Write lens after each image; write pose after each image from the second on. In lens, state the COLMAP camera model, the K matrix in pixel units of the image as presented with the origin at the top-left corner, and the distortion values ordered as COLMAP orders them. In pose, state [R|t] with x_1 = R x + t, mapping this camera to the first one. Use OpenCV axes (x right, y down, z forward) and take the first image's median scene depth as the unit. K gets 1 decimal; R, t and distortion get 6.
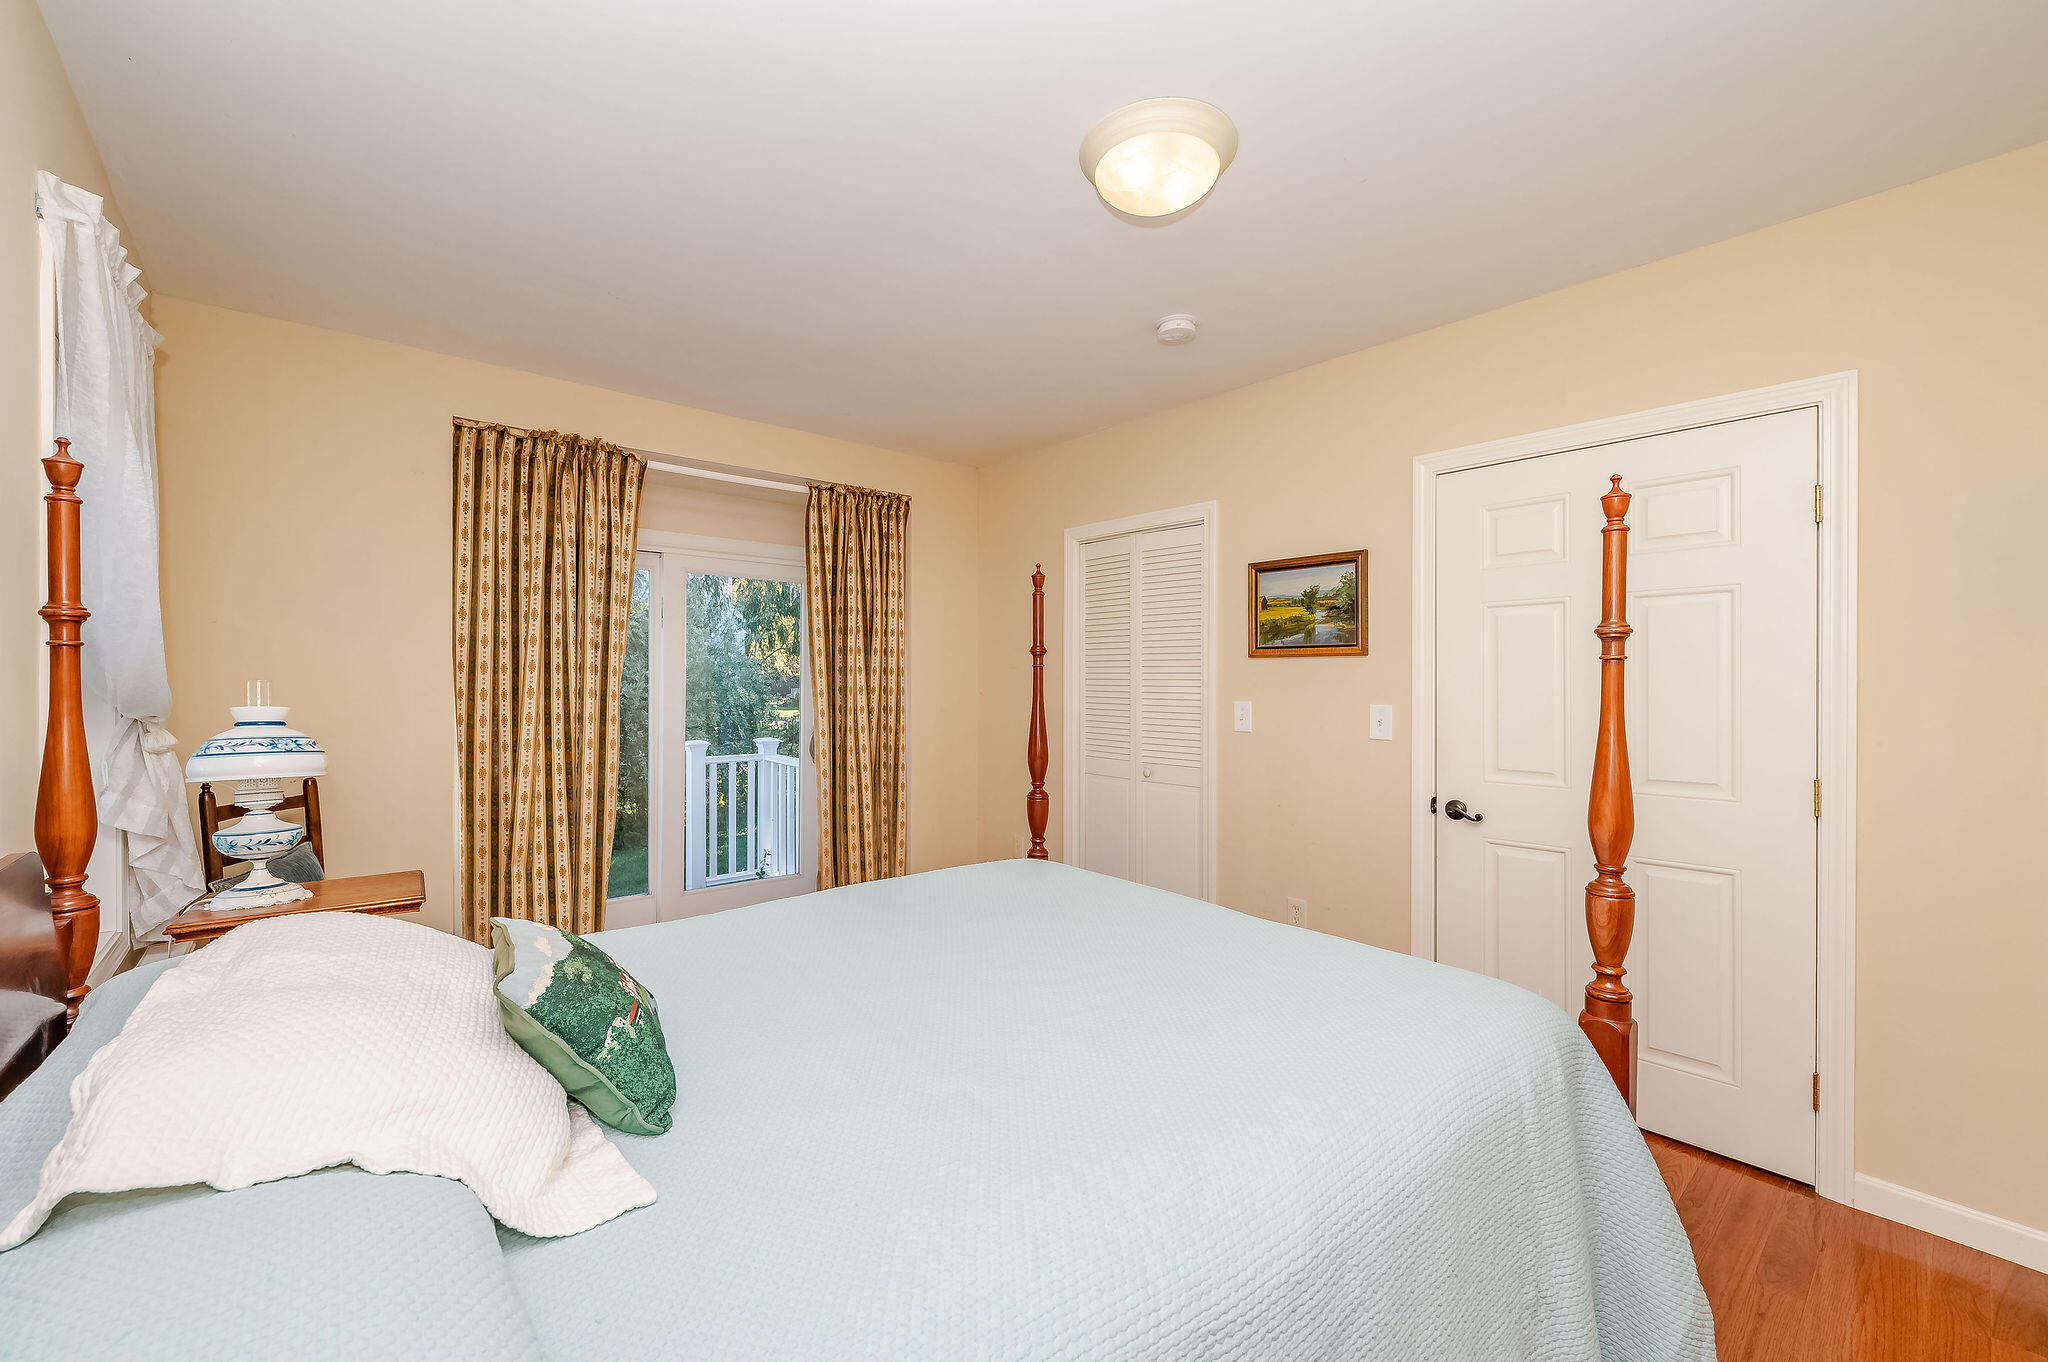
lens RADIAL K [[825.0, 0, 1004.5], [0, 825.0, 704.5], [0, 0, 1]] dist [0.000061, 0.000062]
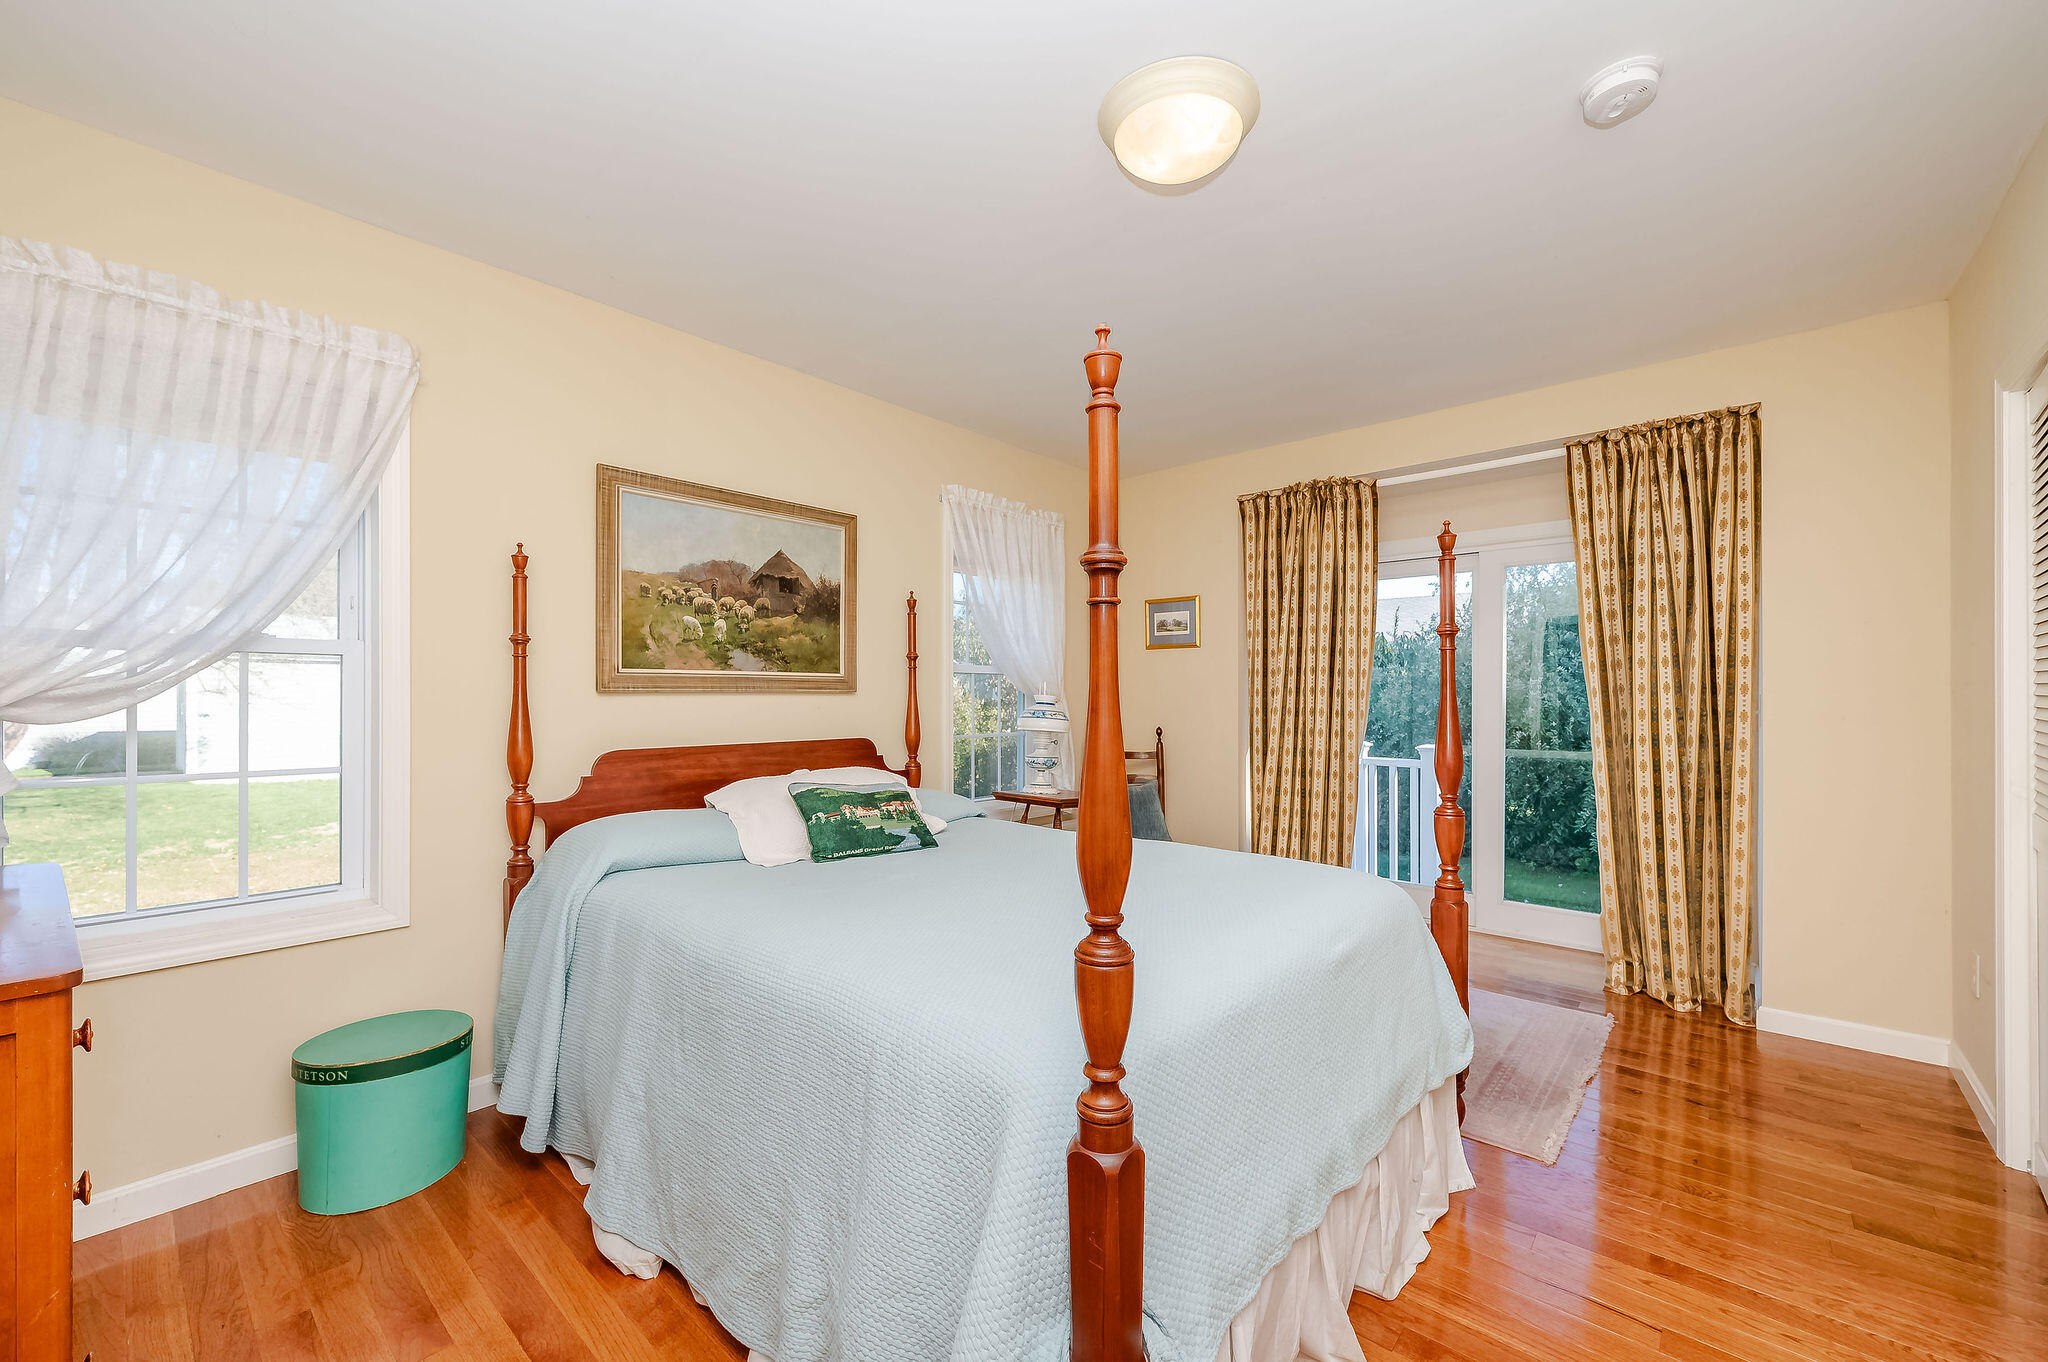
lens RADIAL K [[825.0, 0, 1004.5], [0, 825.0, 704.5], [0, 0, 1]] dist [0.000061, 0.000062]
pose [[0.124400, 0.008282, -0.992198, 0.629380], [-0.024401, 0.999688, 0.005285, 0.010124], [0.991932, 0.023553, 0.124564, 0.394782]]
